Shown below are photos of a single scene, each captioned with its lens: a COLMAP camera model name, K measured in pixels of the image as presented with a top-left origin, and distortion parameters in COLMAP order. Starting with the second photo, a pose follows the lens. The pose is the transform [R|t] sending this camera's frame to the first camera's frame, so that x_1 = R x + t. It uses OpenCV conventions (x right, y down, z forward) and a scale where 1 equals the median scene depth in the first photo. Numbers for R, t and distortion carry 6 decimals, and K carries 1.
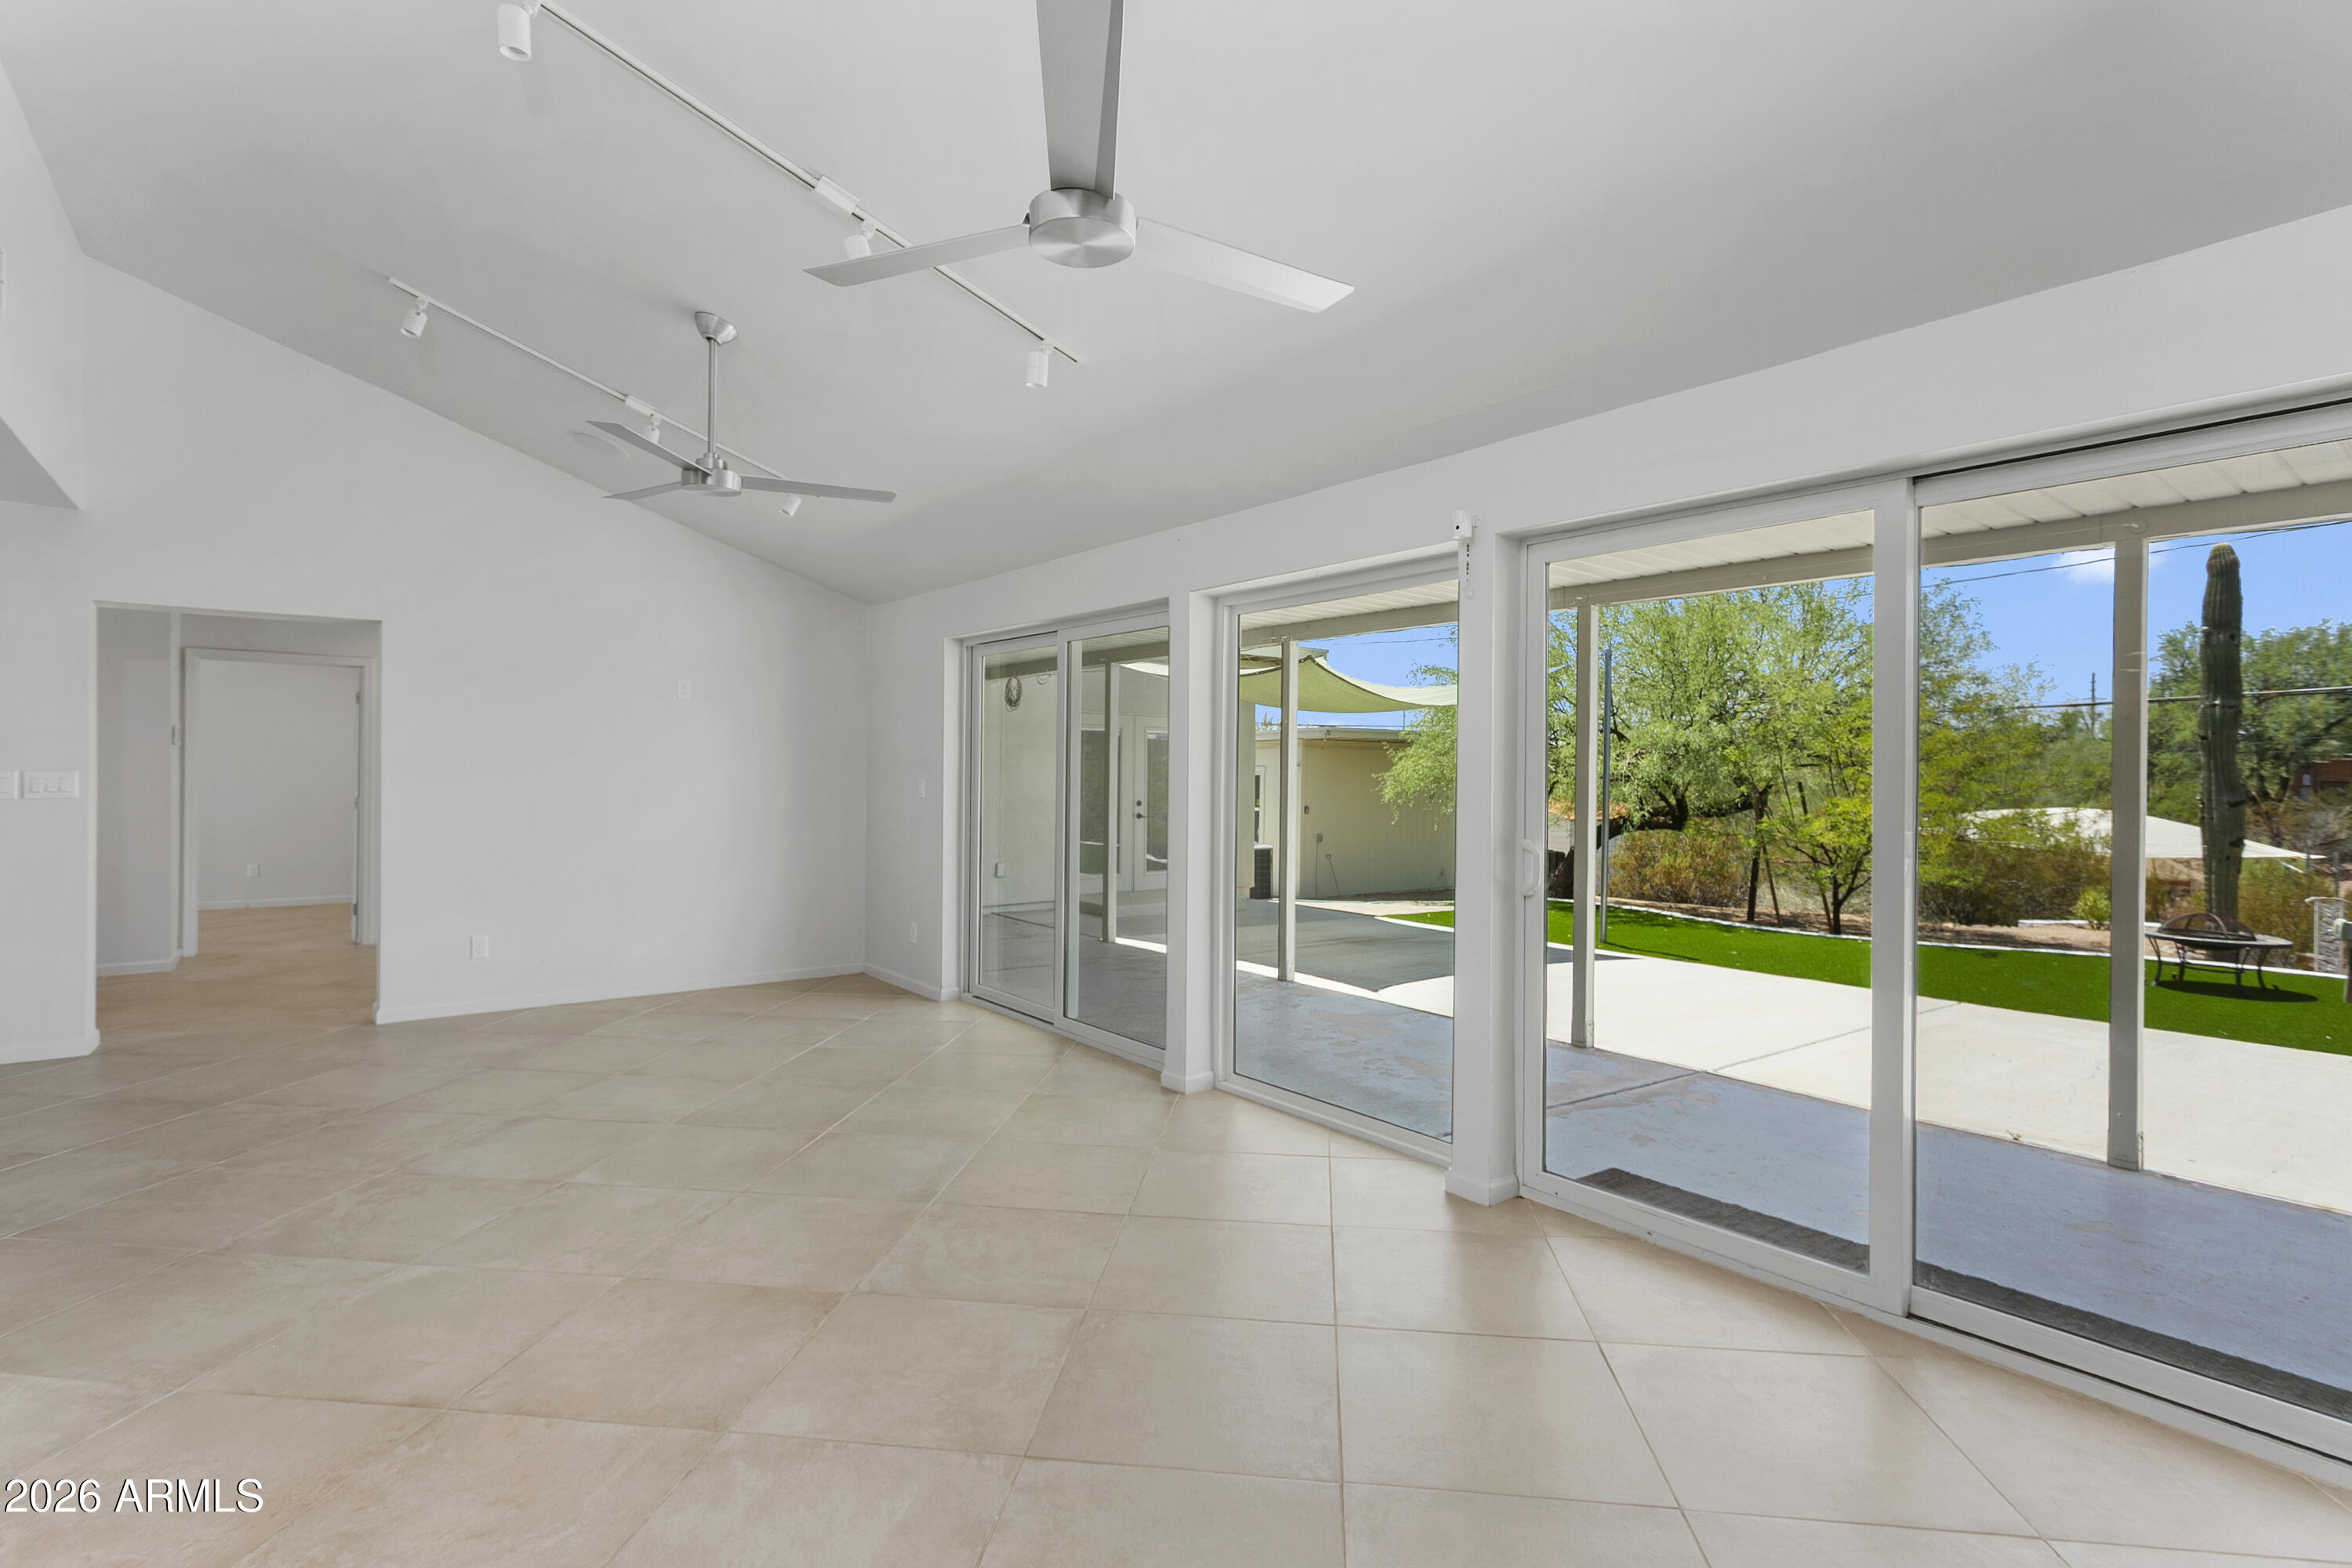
lens RADIAL K [[1153.3, 0, 1221.3], [0, 1153.3, 773.2], [0, 0, 1]] dist [0.000317, 0.002514]
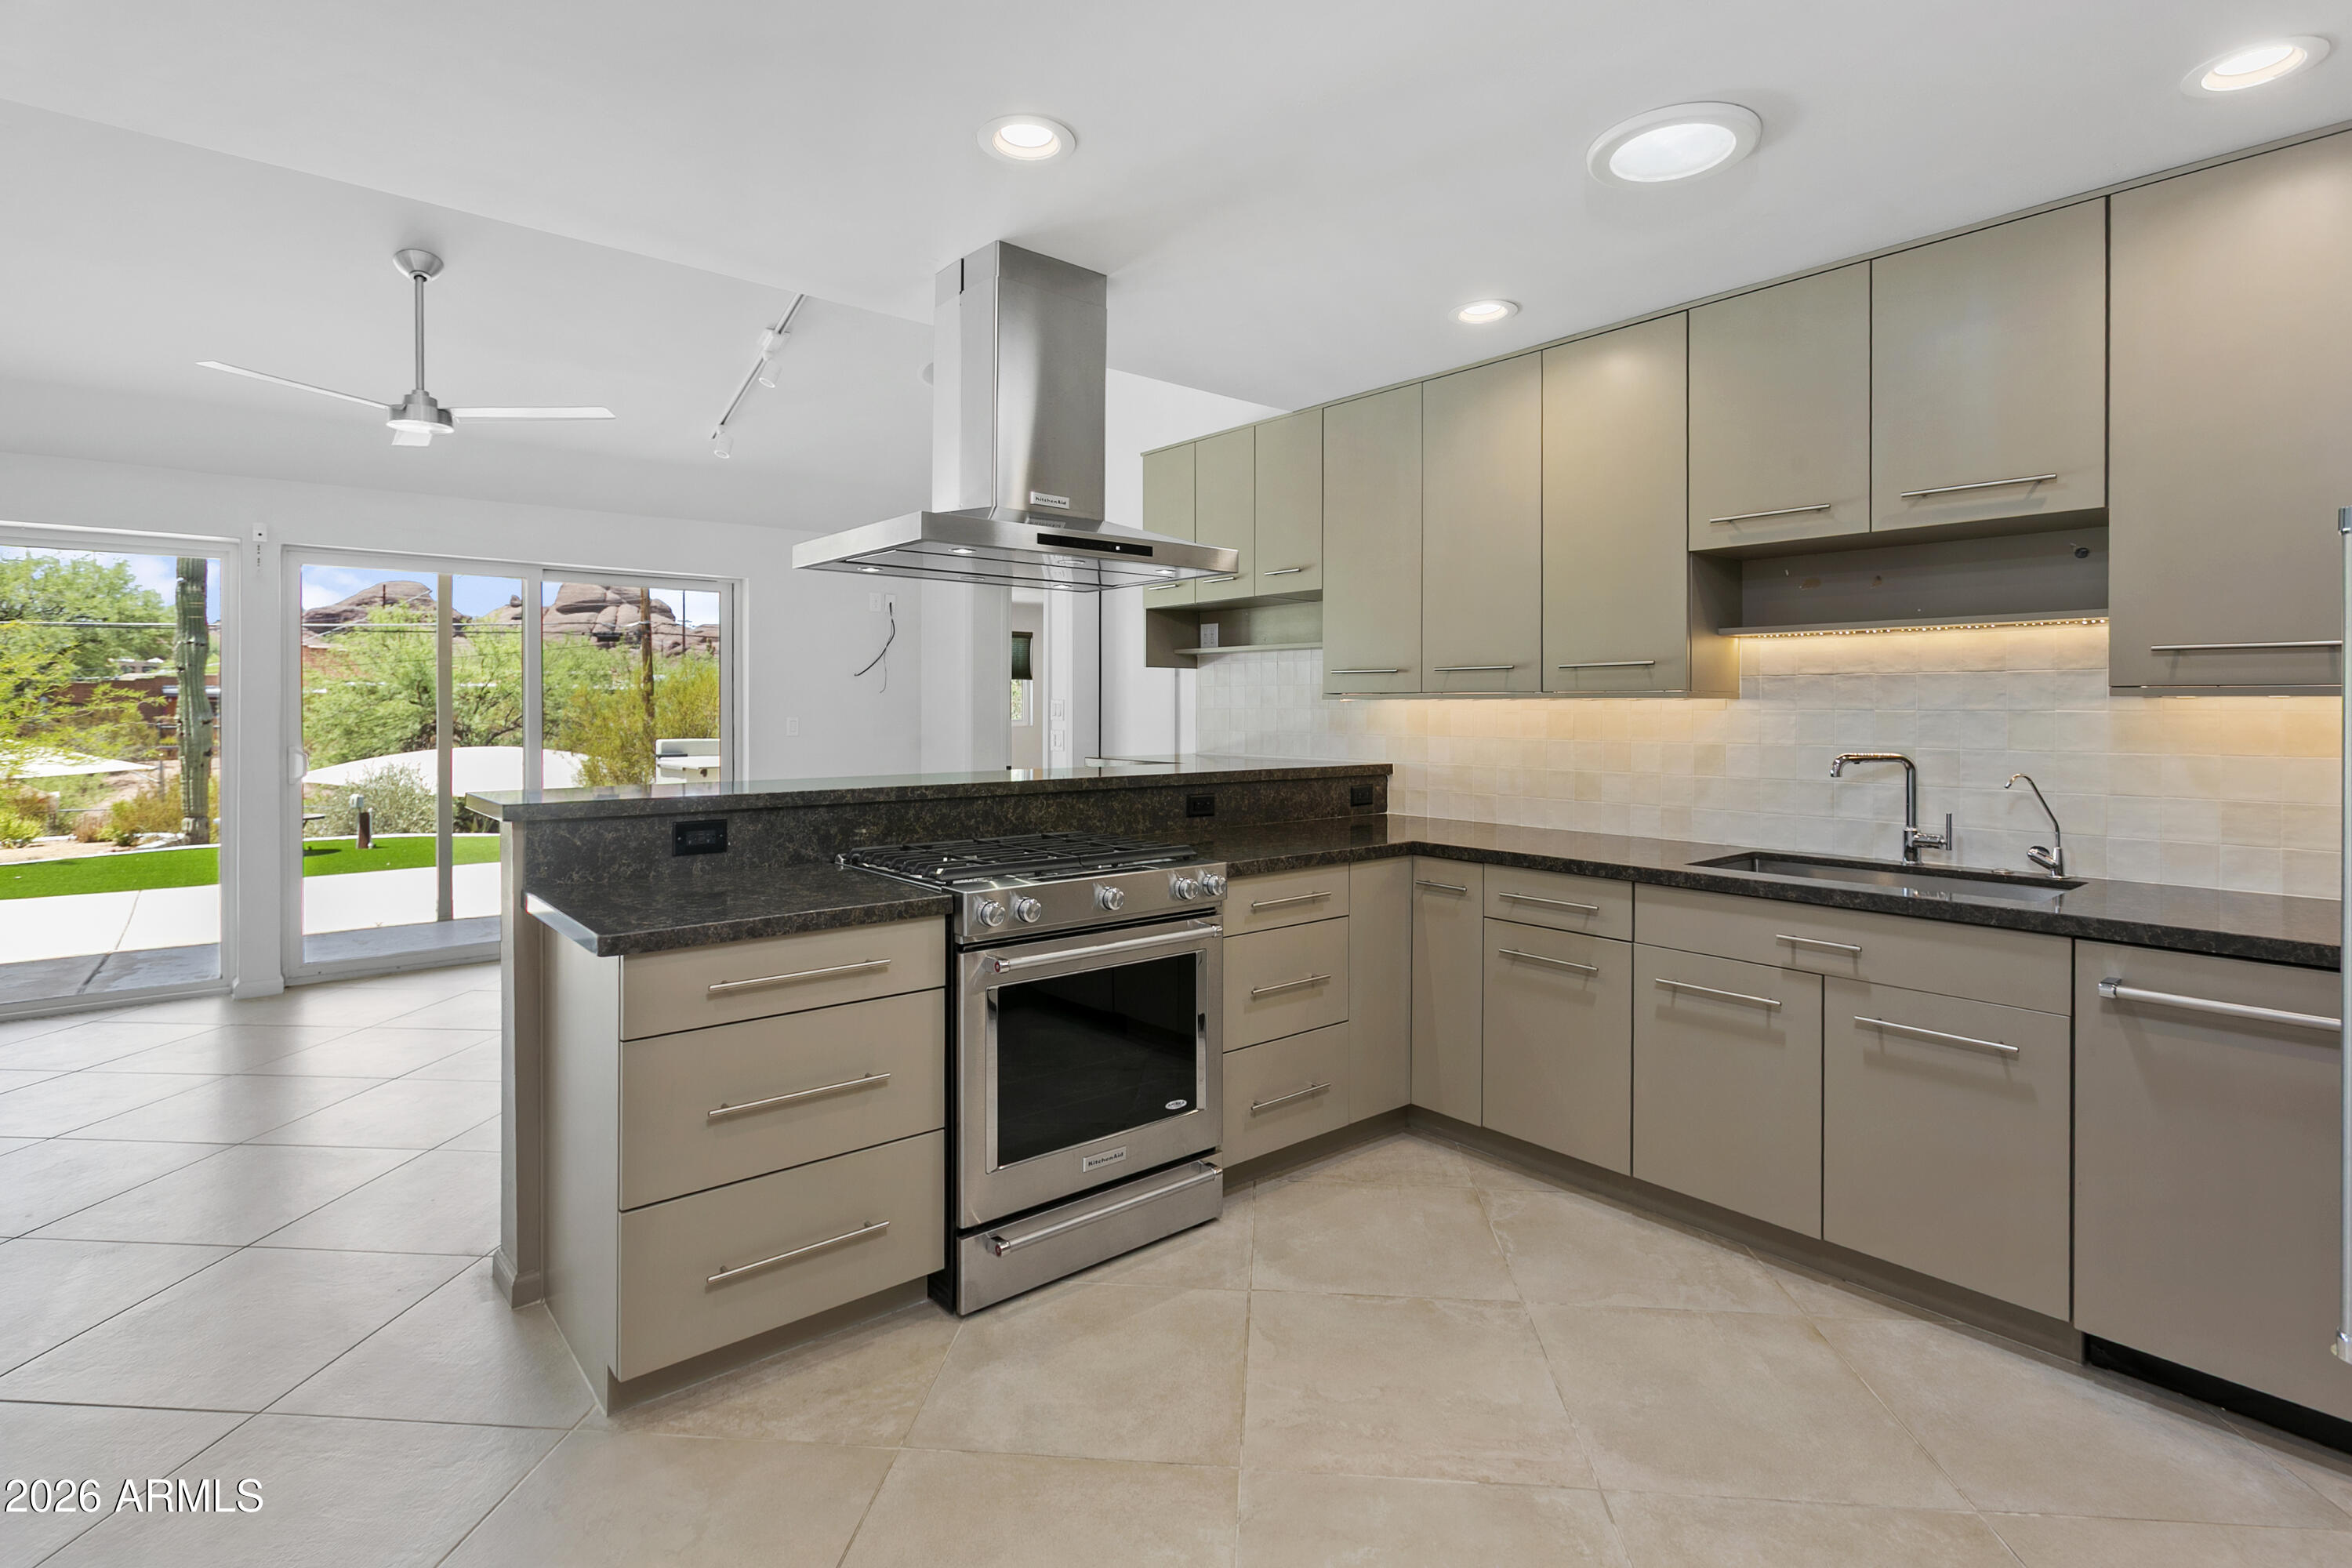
lens RADIAL K [[1153.3, 0, 1212.1], [0, 1153.3, 713.5], [0, 0, 1]] dist [0.000317, 0.002514]
pose [[-0.035346, -0.015558, 0.999254, -1.260742], [-0.001102, 0.999879, 0.015529, -0.011111], [-0.999375, -0.000552, -0.035358, -0.146534]]
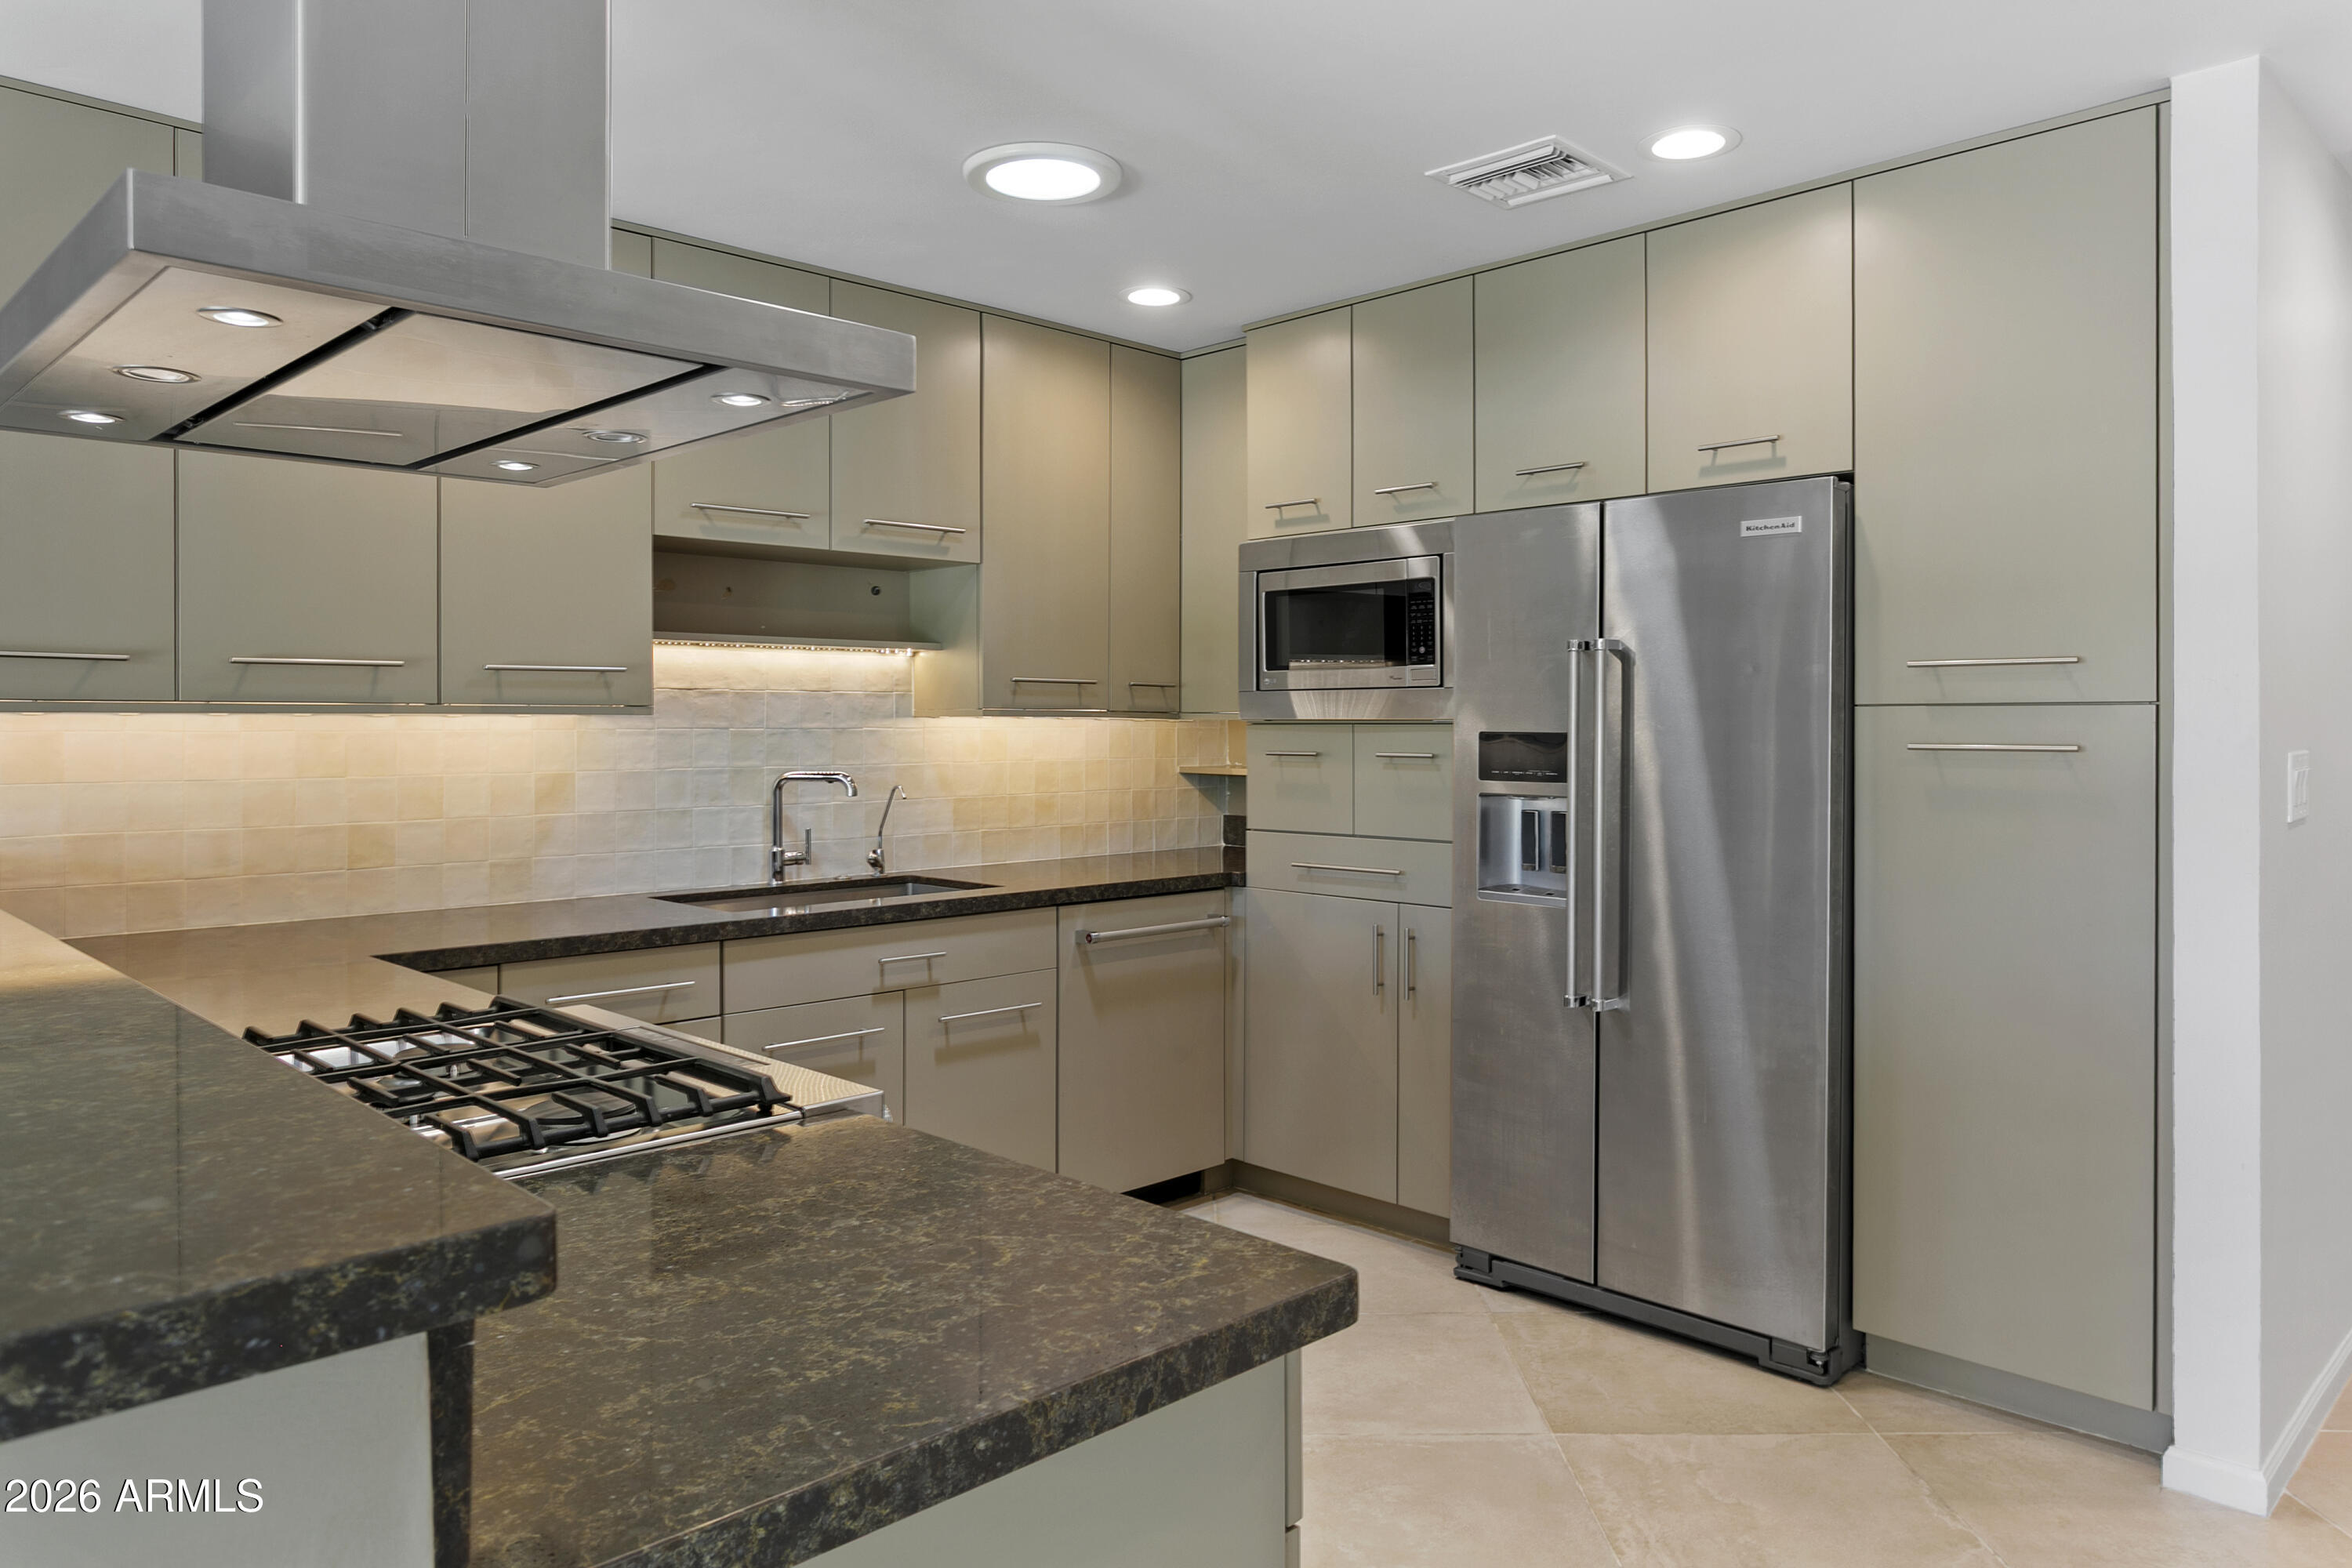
lens RADIAL K [[1523.7, 0, 1200.3], [0, 1523.7, 741.0], [0, 0, 1]] dist [-0.007209, -0.005140]
pose [[-0.995660, -0.008184, -0.092701, -0.627615], [-0.009238, 0.999897, 0.010945, -0.007158], [0.092601, 0.011754, -0.995634, 0.448591]]
